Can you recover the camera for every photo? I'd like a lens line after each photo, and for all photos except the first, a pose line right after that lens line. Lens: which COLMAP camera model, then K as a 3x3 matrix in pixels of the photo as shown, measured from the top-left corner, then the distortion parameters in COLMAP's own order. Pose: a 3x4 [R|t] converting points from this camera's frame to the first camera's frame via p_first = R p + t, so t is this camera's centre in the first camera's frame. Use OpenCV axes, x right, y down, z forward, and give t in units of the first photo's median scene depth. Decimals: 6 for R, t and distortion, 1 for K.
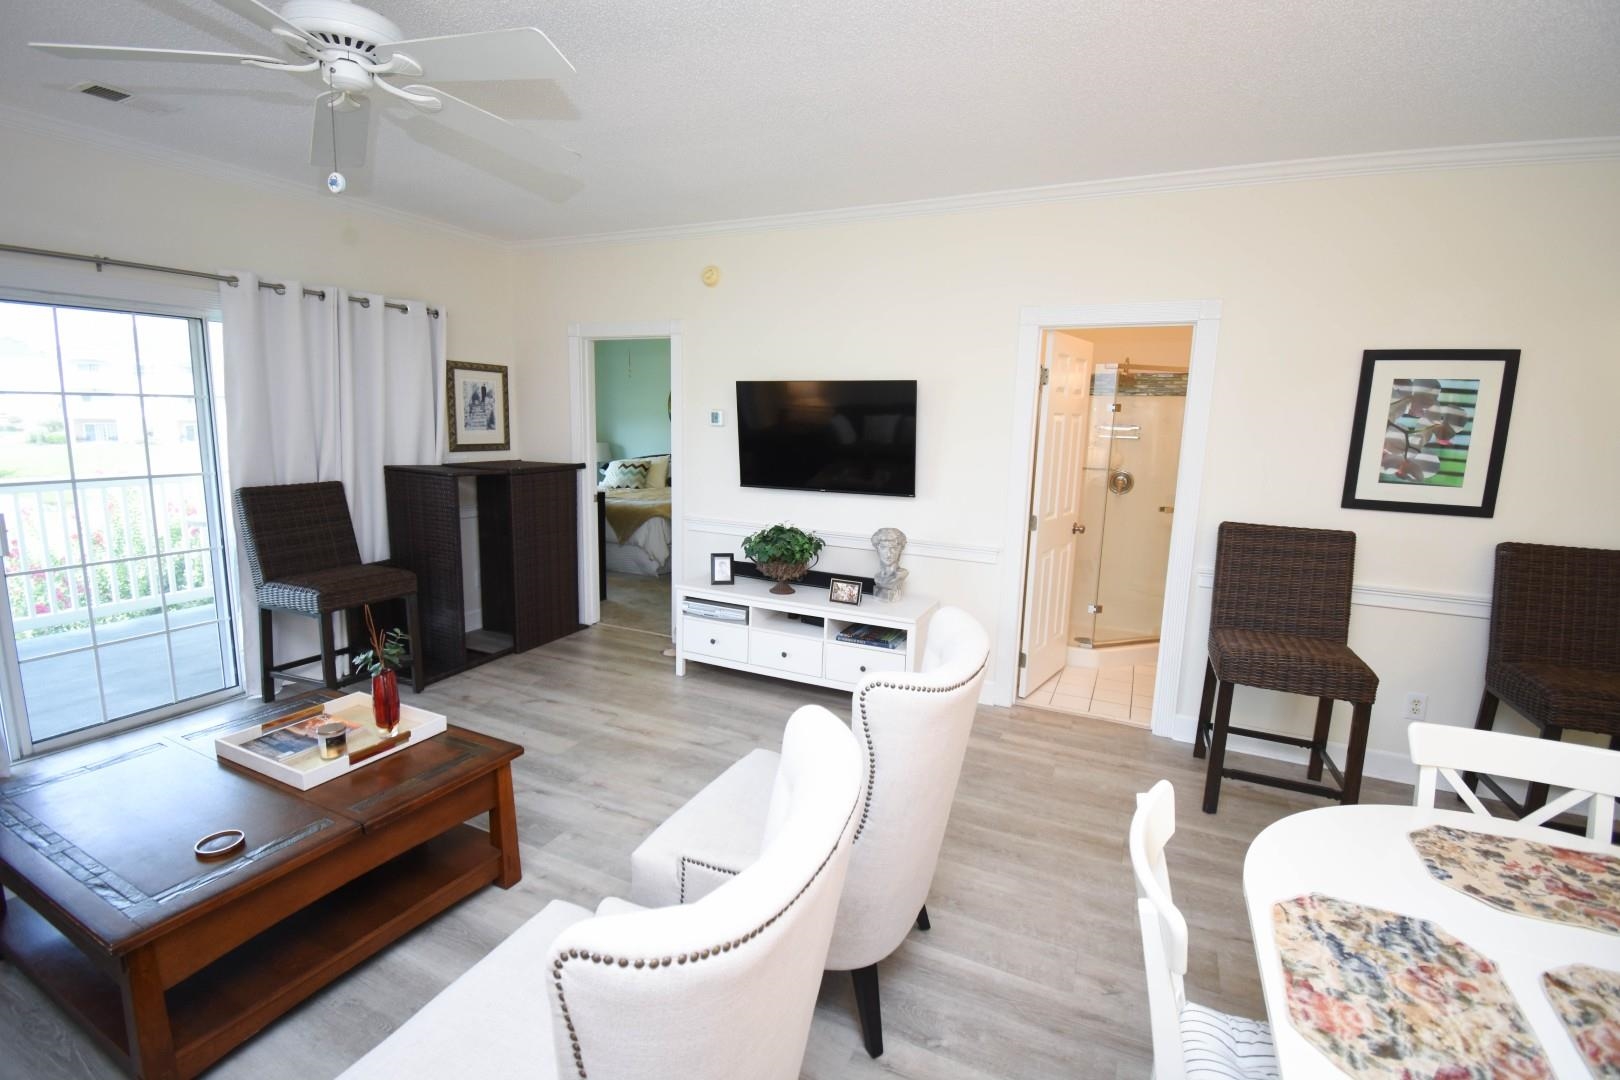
lens RADIAL K [[715.4, 0, 811.1], [0, 715.4, 543.3], [0, 0, 1]] dist [-0.001252, -0.015441]
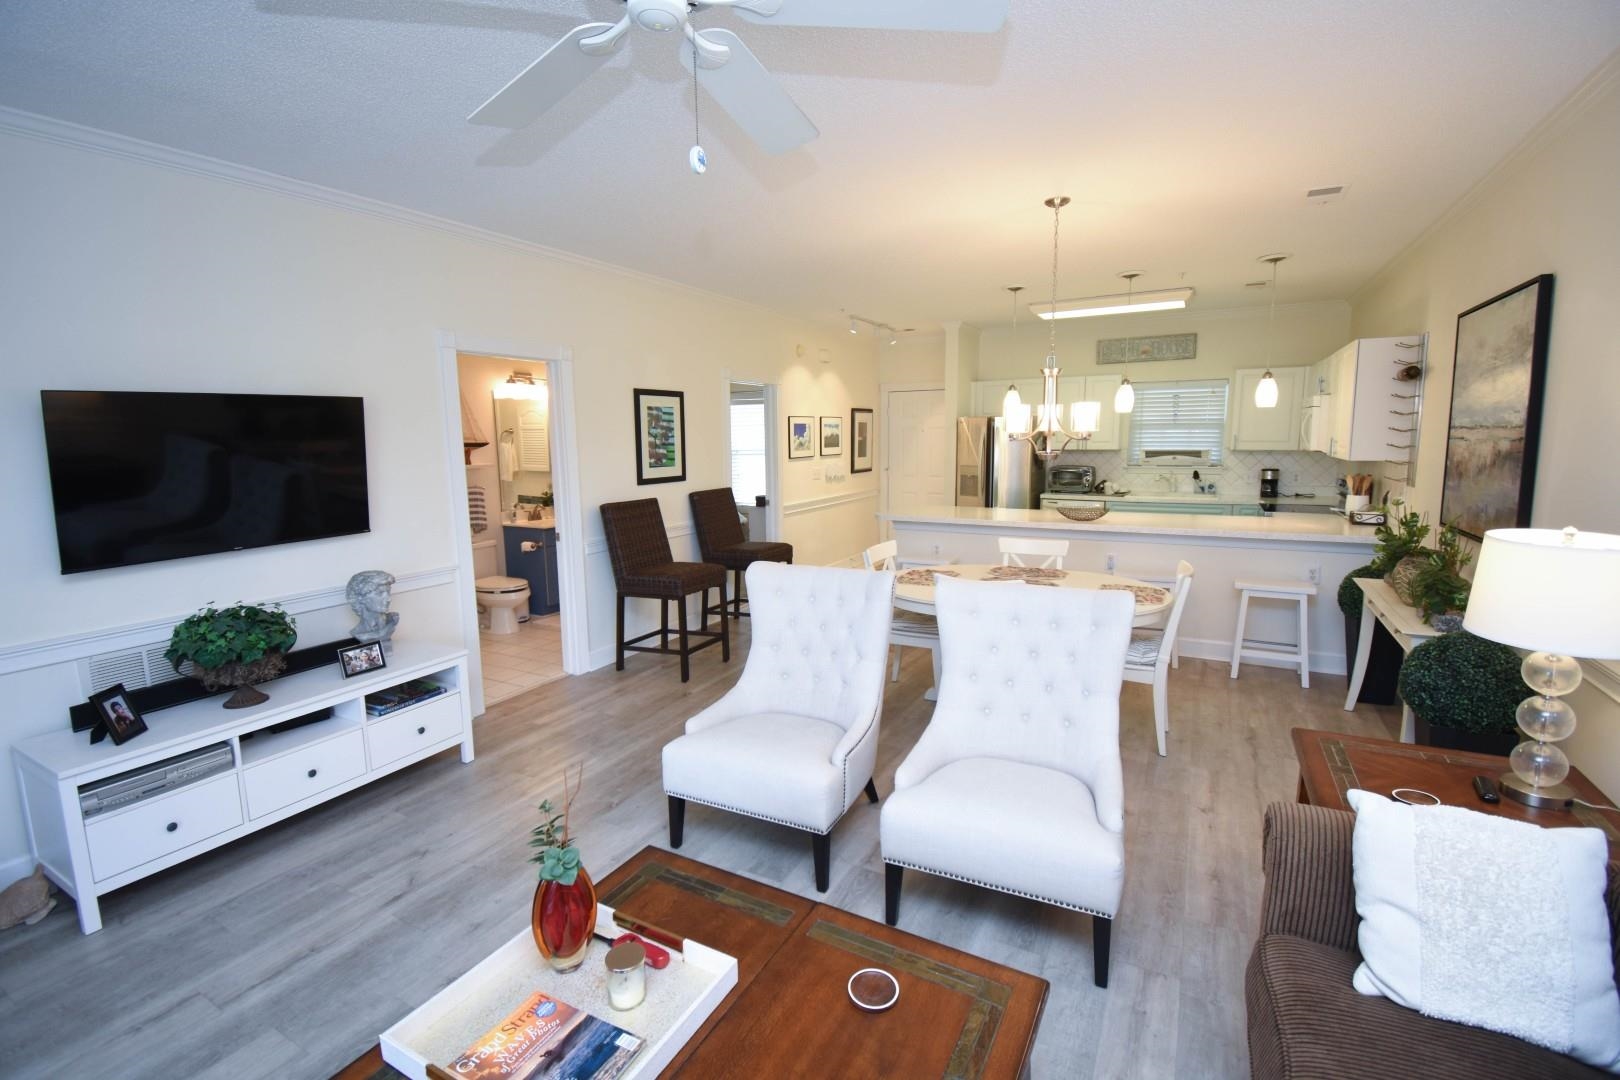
lens RADIAL K [[715.4, 0, 816.3], [0, 715.4, 544.6], [0, 0, 1]] dist [-0.001252, -0.015441]
pose [[0.035557, -0.176914, 0.983584, -0.757211], [0.188478, 0.967731, 0.167249, -0.100998], [-0.981433, 0.179437, 0.067754, 0.453808]]
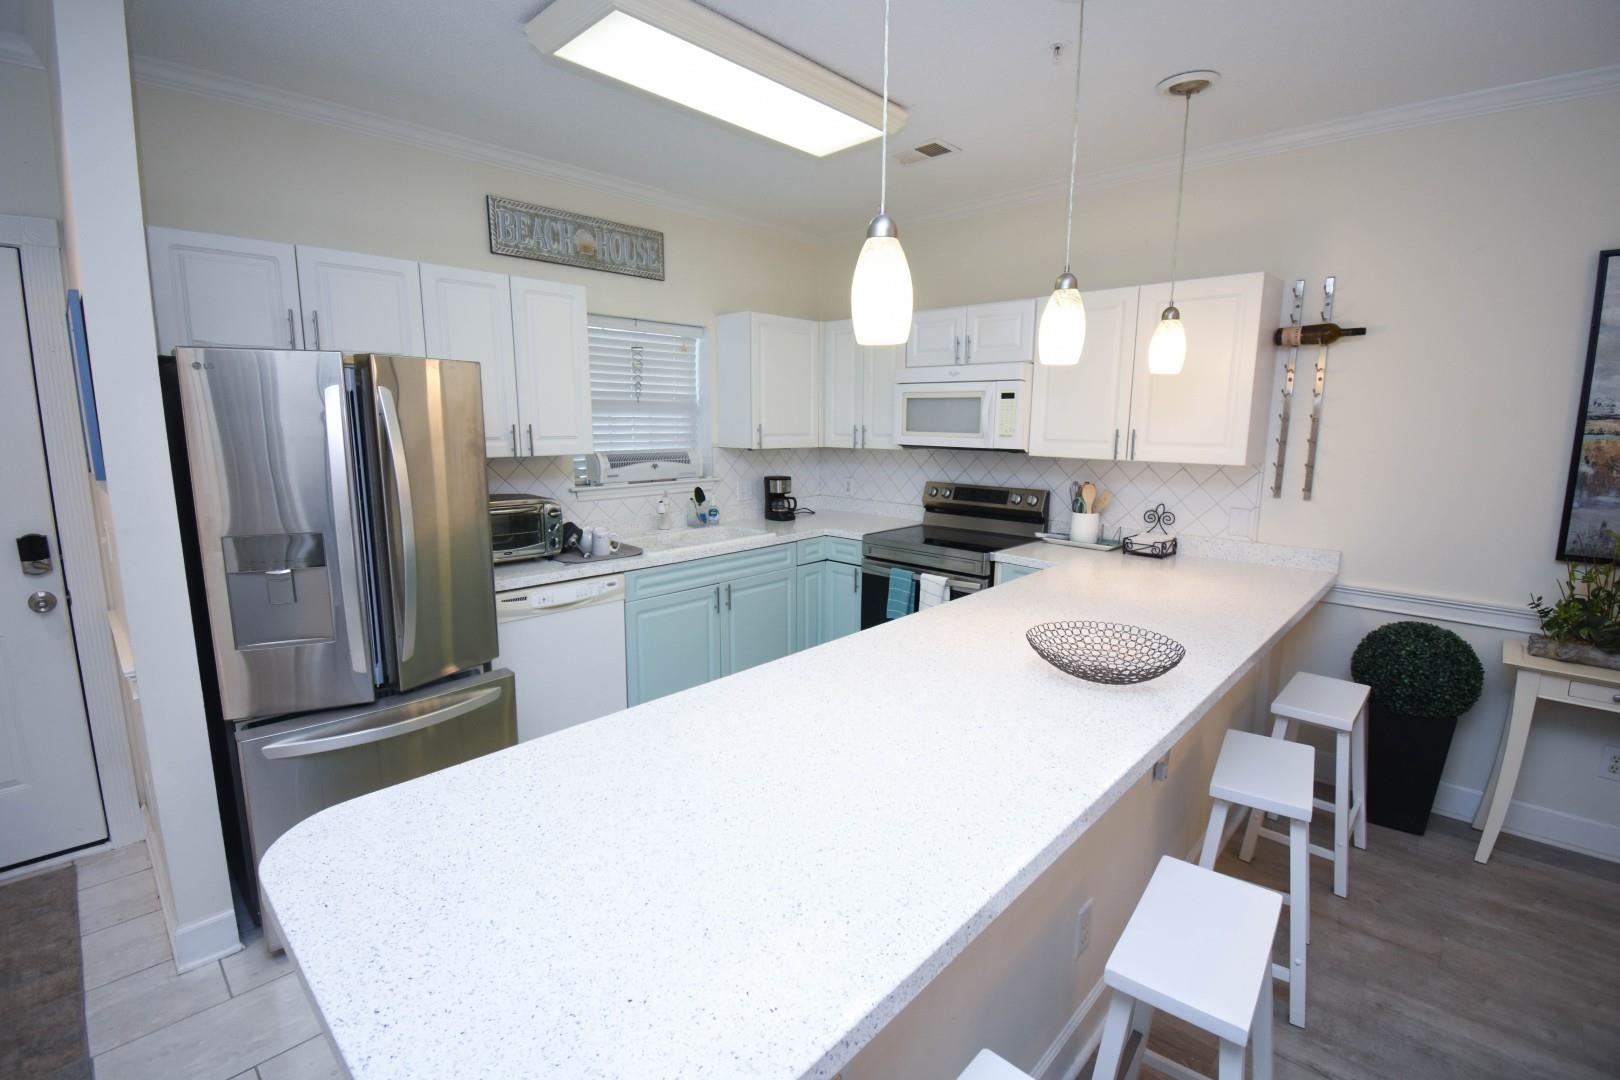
lens RADIAL K [[715.4, 0, 810.2], [0, 715.4, 538.4], [0, 0, 1]] dist [-0.001252, -0.015441]
pose [[-0.953656, -0.079001, 0.290343, 0.791255], [0.024920, 0.940868, 0.337856, -0.064556], [-0.299866, 0.329434, -0.895295, 0.478828]]
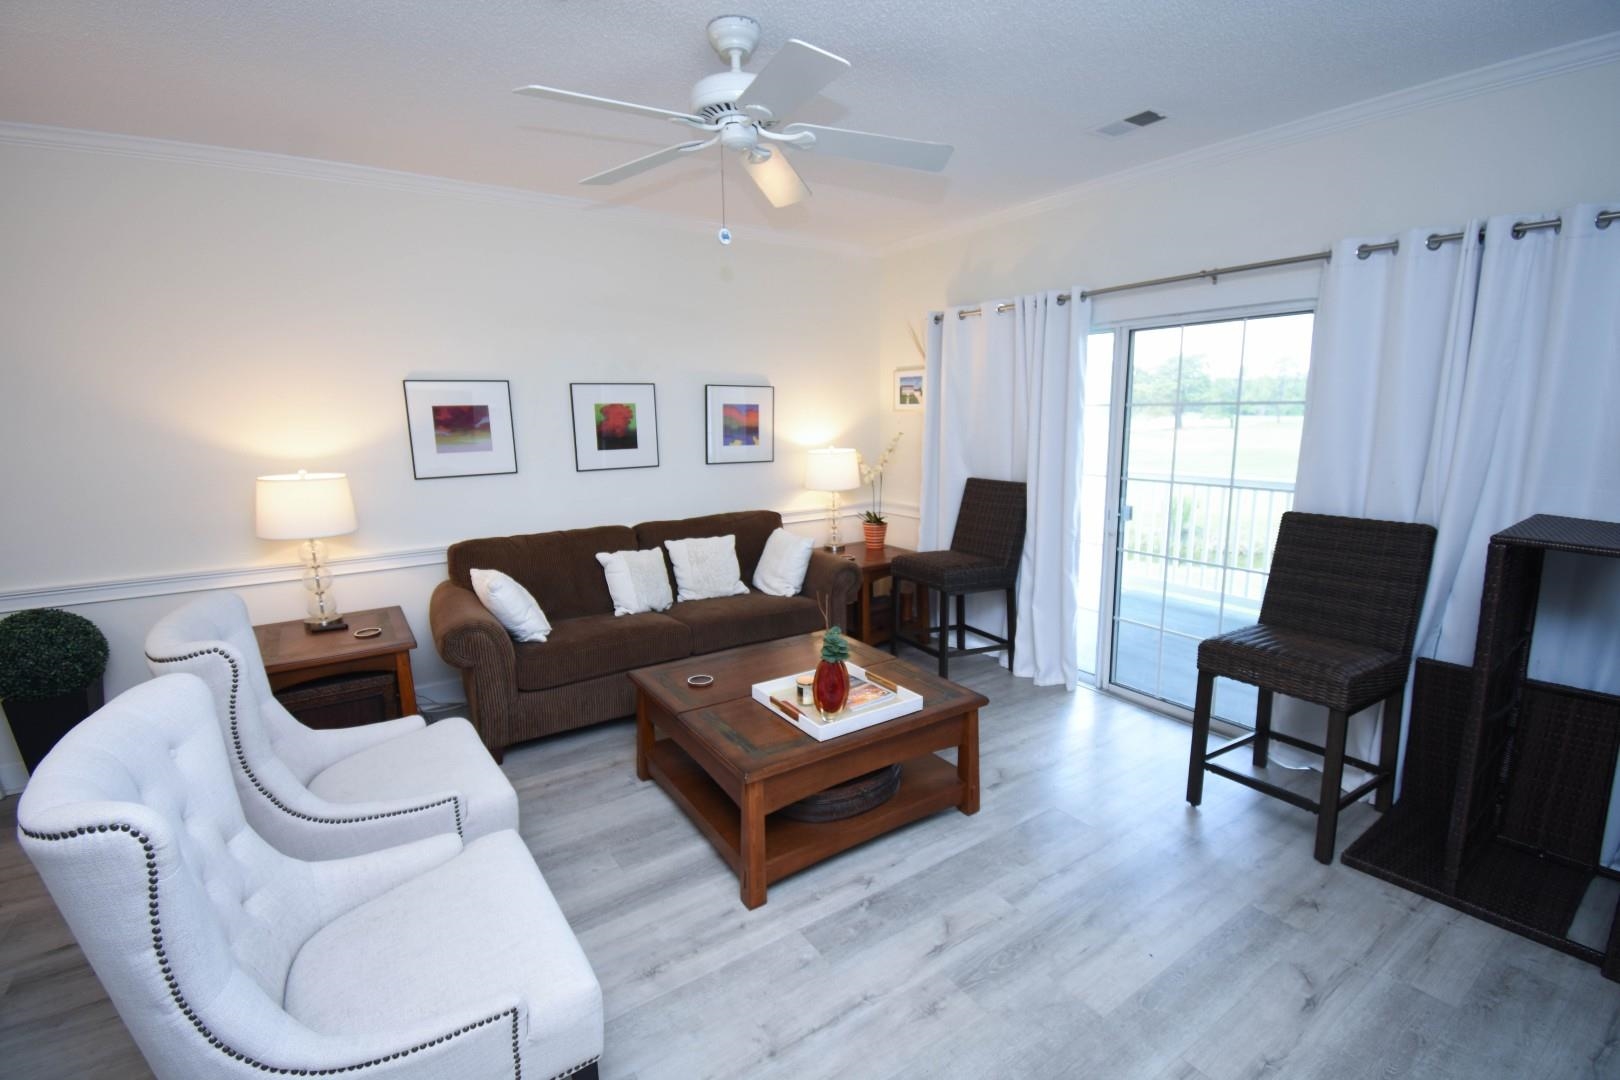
lens RADIAL K [[715.4, 0, 803.2], [0, 715.4, 534.6], [0, 0, 1]] dist [-0.001252, -0.015441]
pose [[-0.513482, 0.125254, -0.848910, 0.201880], [-0.152535, 0.960211, 0.233940, -0.161593], [0.844434, 0.249613, -0.473946, 0.934272]]
